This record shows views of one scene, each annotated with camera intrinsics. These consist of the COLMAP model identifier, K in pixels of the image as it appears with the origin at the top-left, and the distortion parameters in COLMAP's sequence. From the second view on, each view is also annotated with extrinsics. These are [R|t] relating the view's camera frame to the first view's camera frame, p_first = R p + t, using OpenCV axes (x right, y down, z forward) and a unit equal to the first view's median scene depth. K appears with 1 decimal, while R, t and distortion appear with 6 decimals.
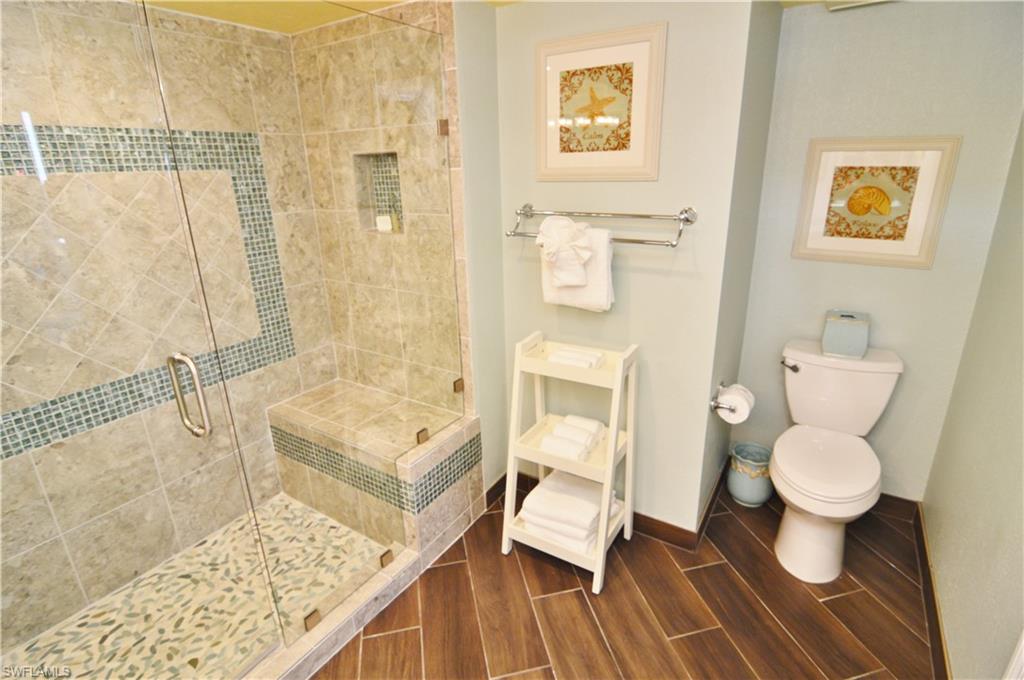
lens RADIAL K [[498.7, 0, 515.3], [0, 498.7, 334.1], [0, 0, 1]] dist [-0.004649, -0.009550]
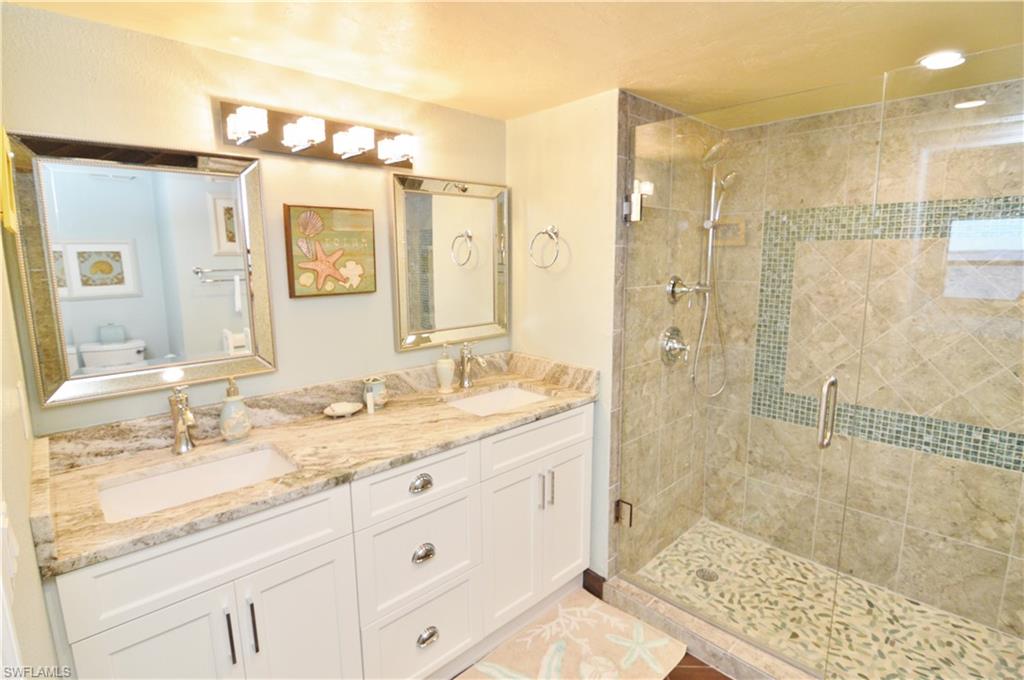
lens RADIAL K [[498.7, 0, 515.3], [0, 498.7, 334.1], [0, 0, 1]] dist [-0.004649, -0.009550]
pose [[-0.231908, 0.176327, -0.956623, 0.470918], [-0.296215, 0.923926, 0.242110, -0.088084], [0.926539, 0.339513, -0.162035, 0.289310]]
